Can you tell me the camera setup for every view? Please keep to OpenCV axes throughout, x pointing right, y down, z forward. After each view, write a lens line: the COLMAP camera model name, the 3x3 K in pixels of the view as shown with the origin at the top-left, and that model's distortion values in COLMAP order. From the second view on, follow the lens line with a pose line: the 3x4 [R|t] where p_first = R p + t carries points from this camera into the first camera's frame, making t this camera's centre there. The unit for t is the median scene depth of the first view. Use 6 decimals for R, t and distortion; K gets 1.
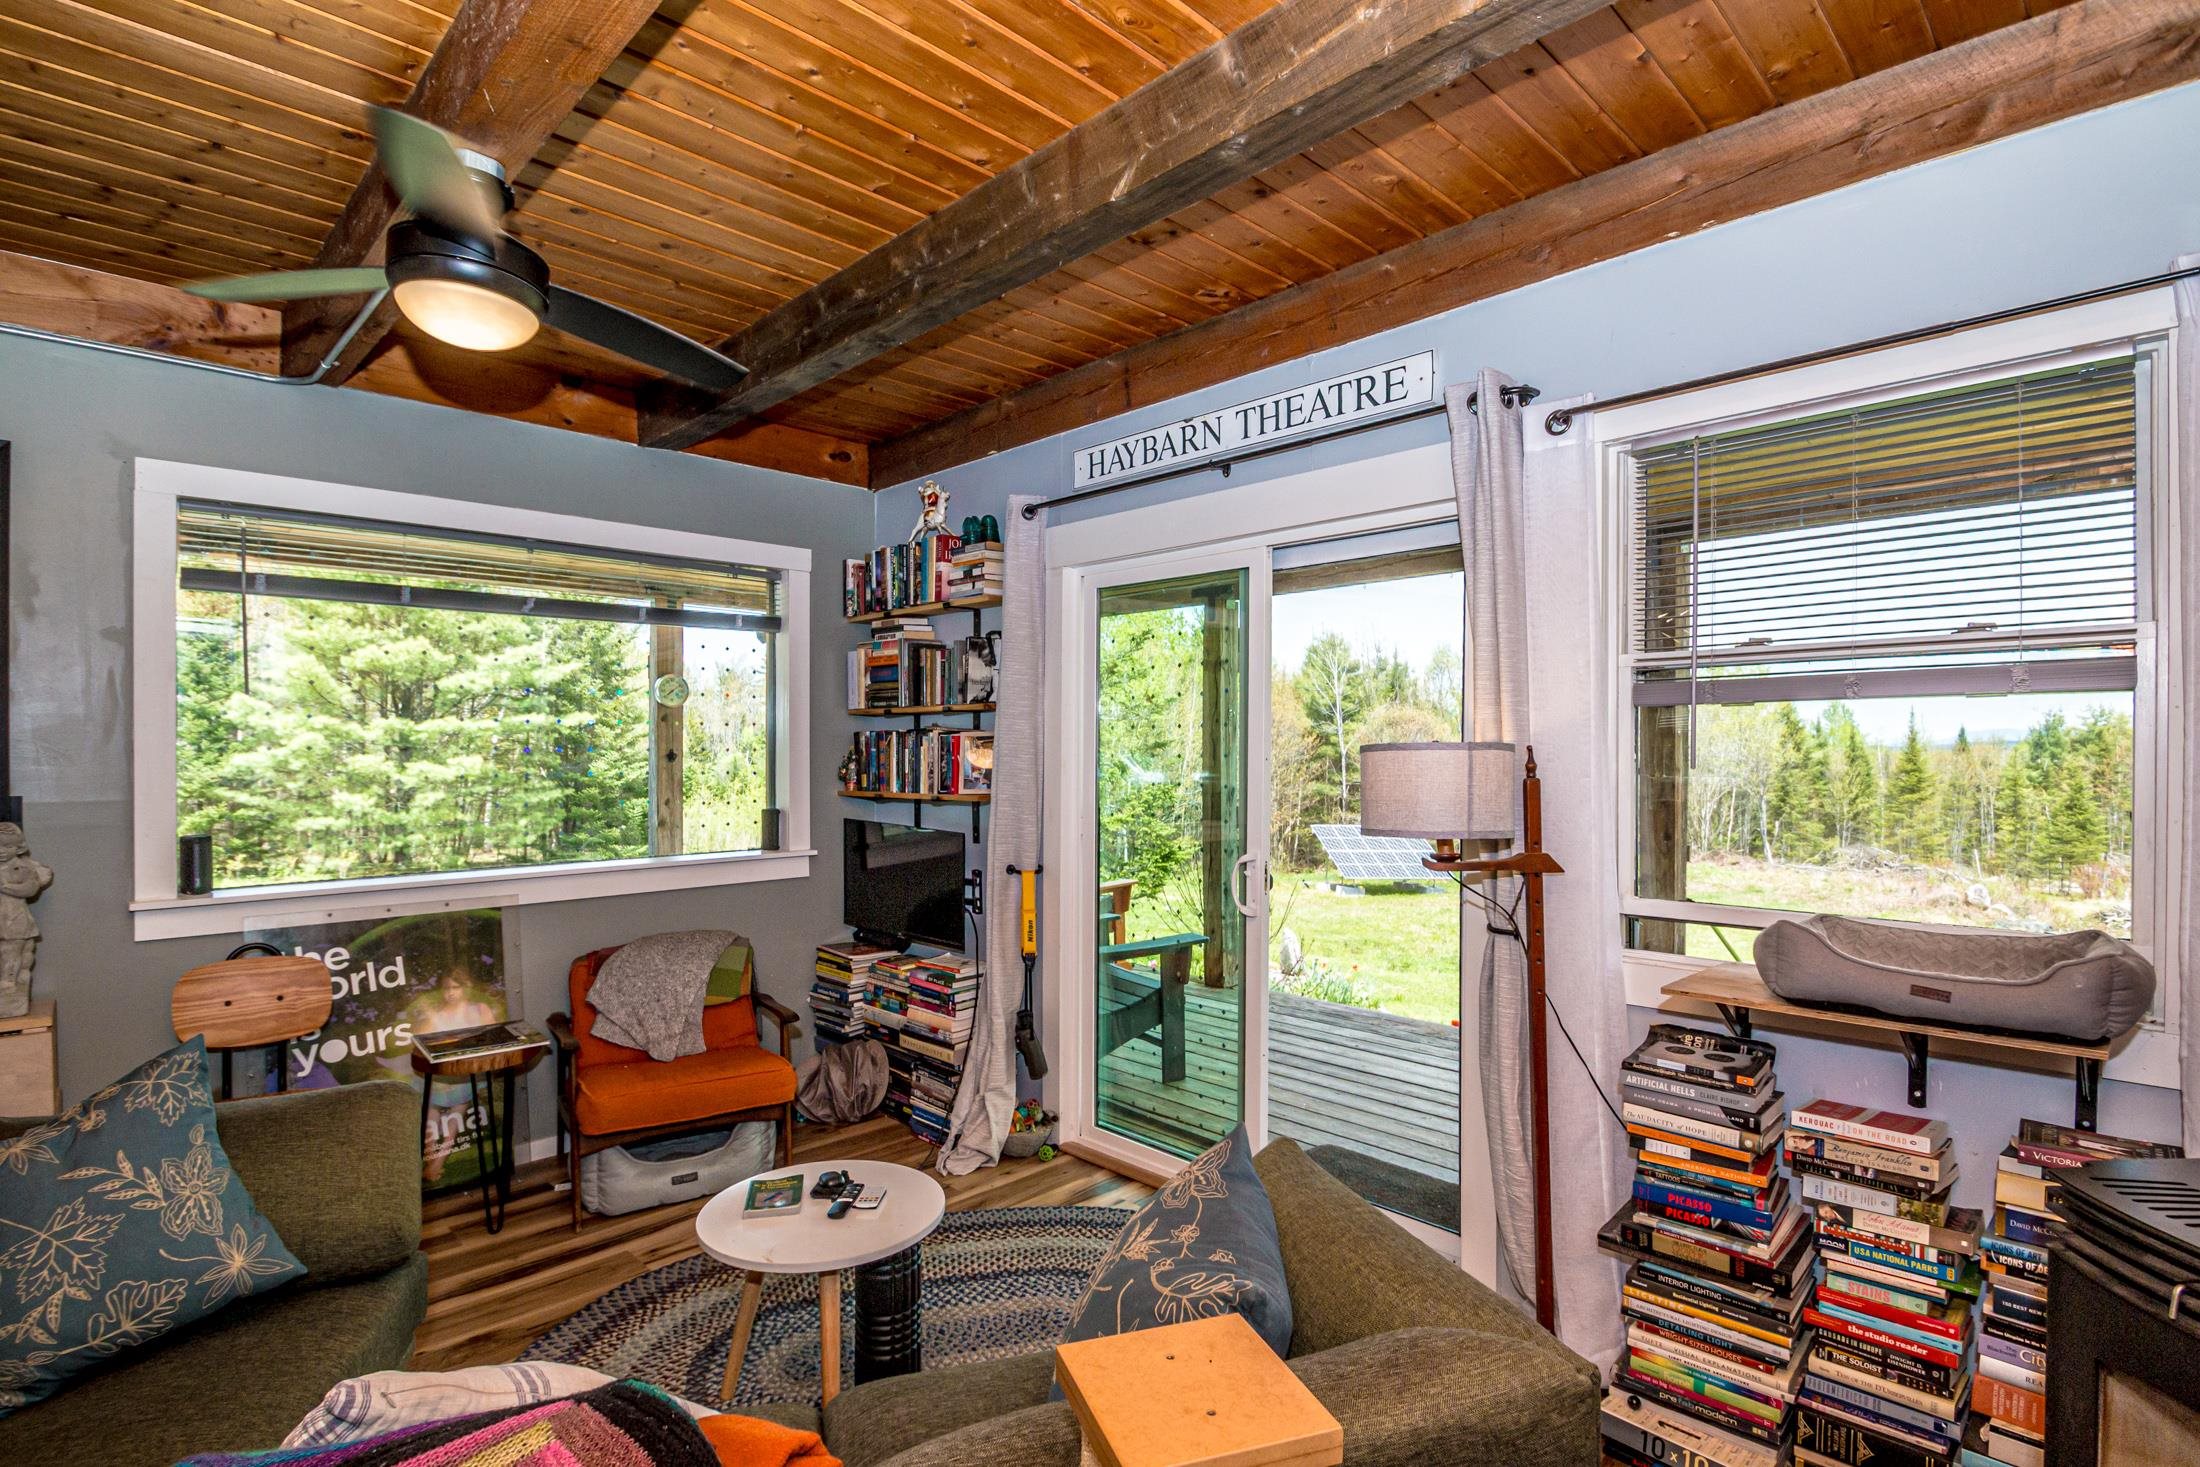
lens RADIAL K [[1061.4, 0, 1103.9], [0, 1061.4, 769.8], [0, 0, 1]] dist [0.000813, -0.008642]
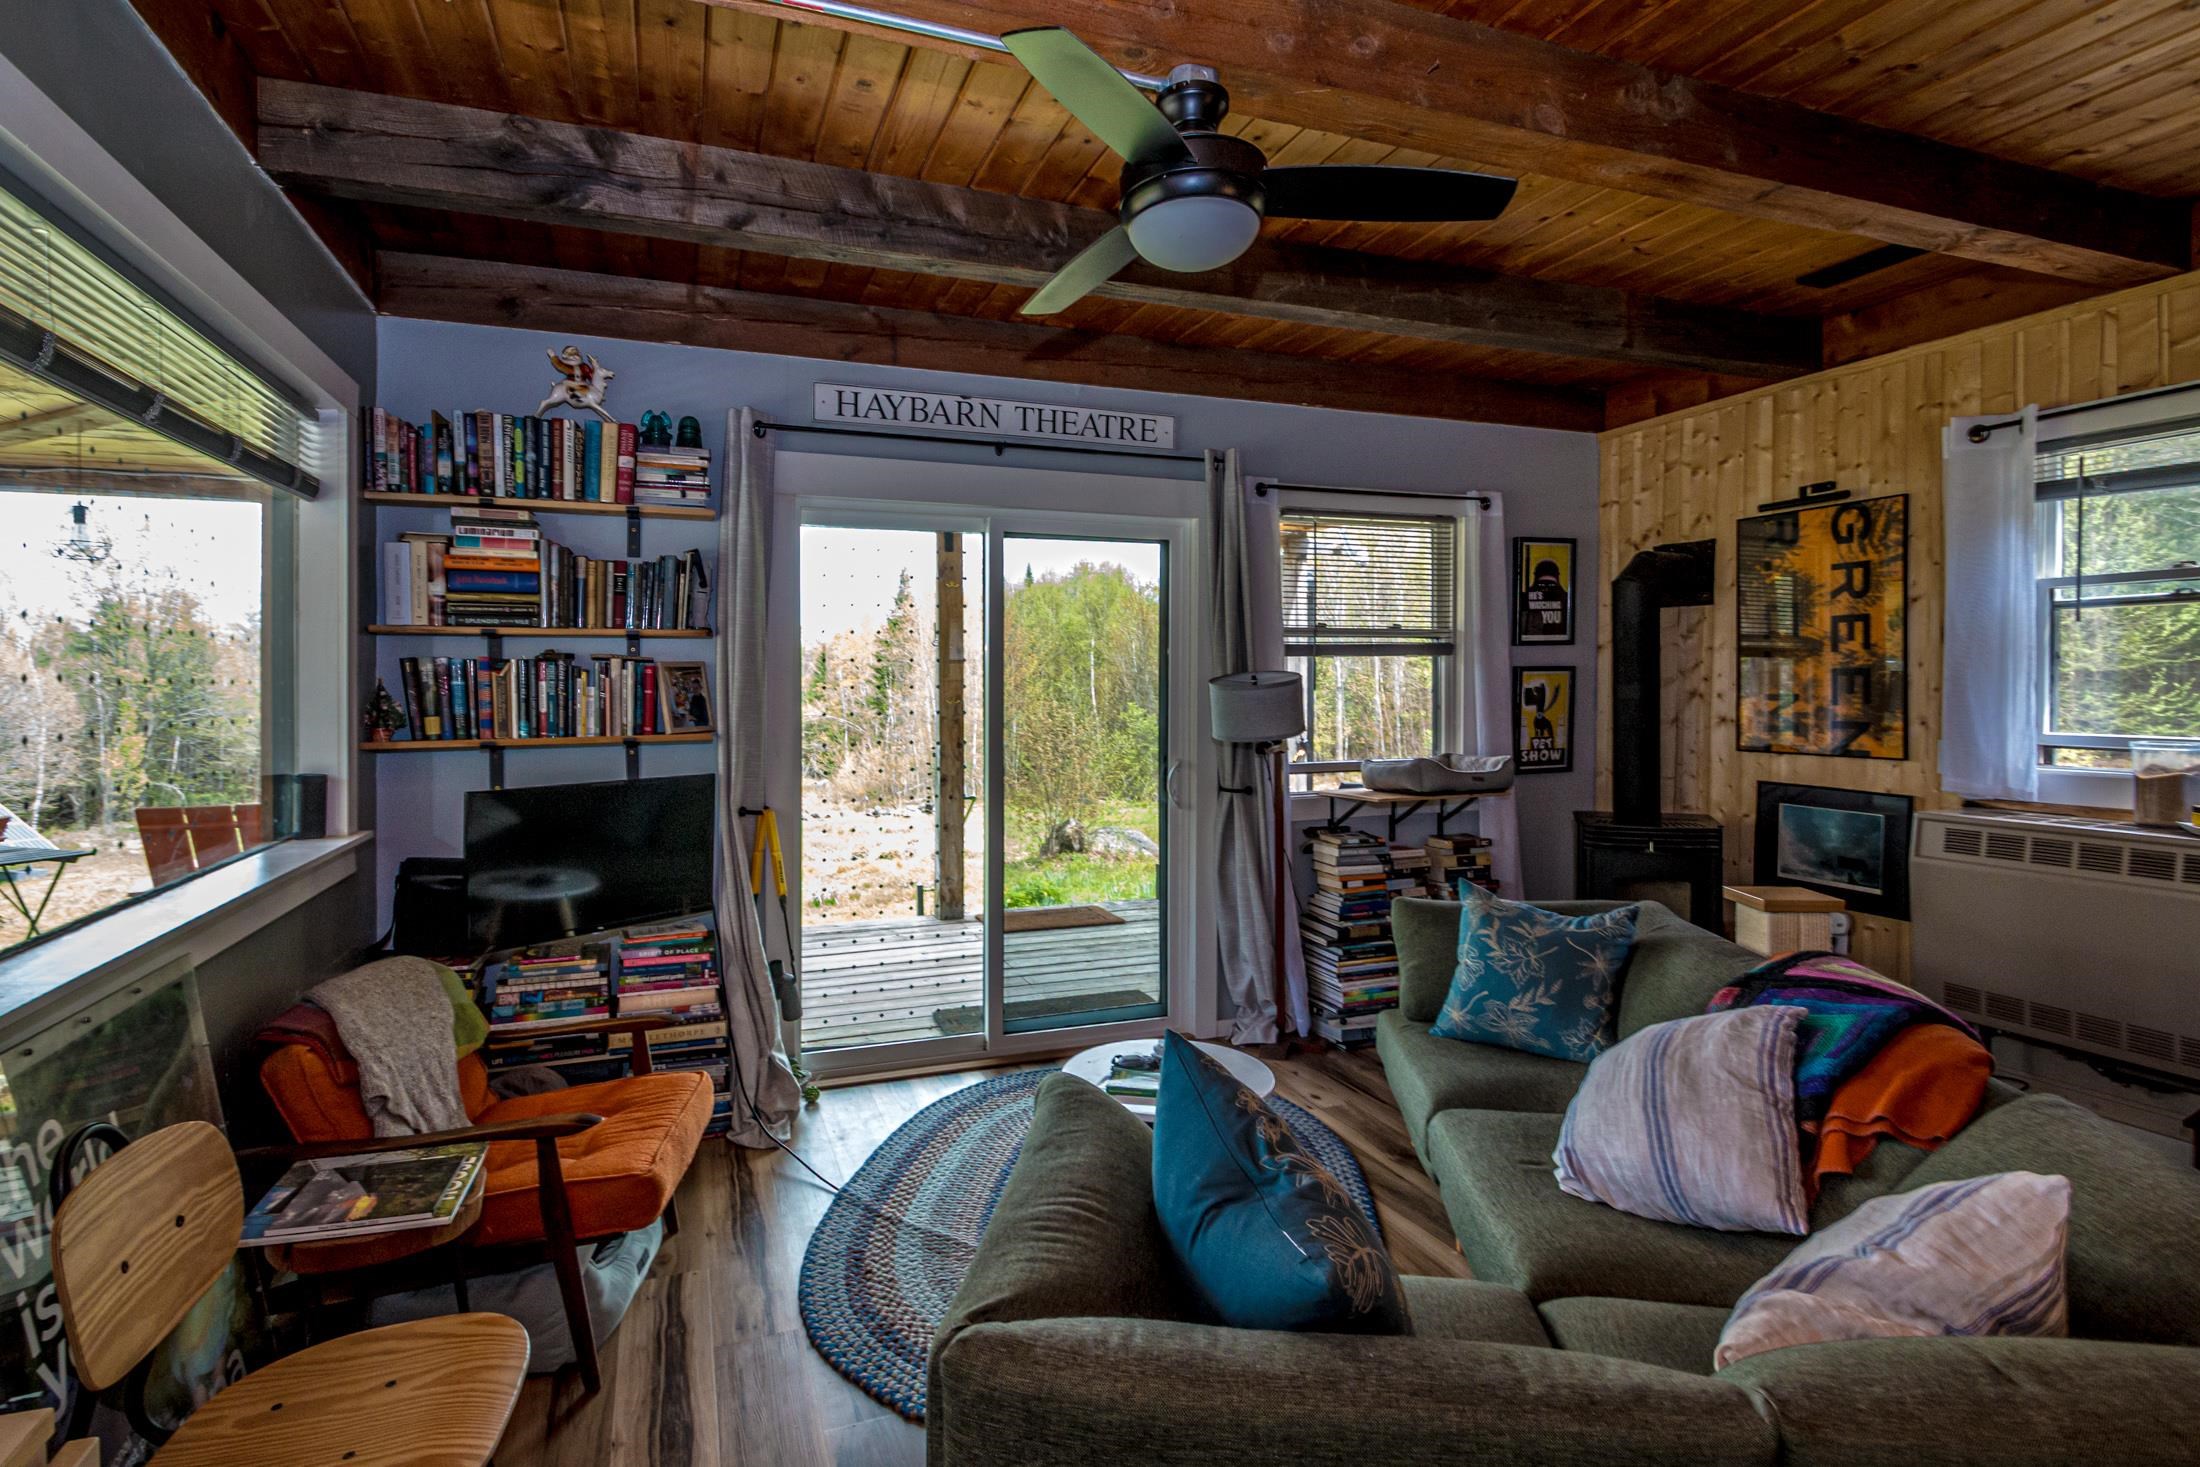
lens RADIAL K [[1061.4, 0, 1091.9], [0, 1061.4, 694.7], [0, 0, 1]] dist [0.000813, -0.008642]
pose [[0.412703, -0.012270, 0.910783, -0.584320], [0.020856, 0.999774, 0.004018, -0.003794], [-0.910627, 0.017337, 0.412866, 0.252998]]
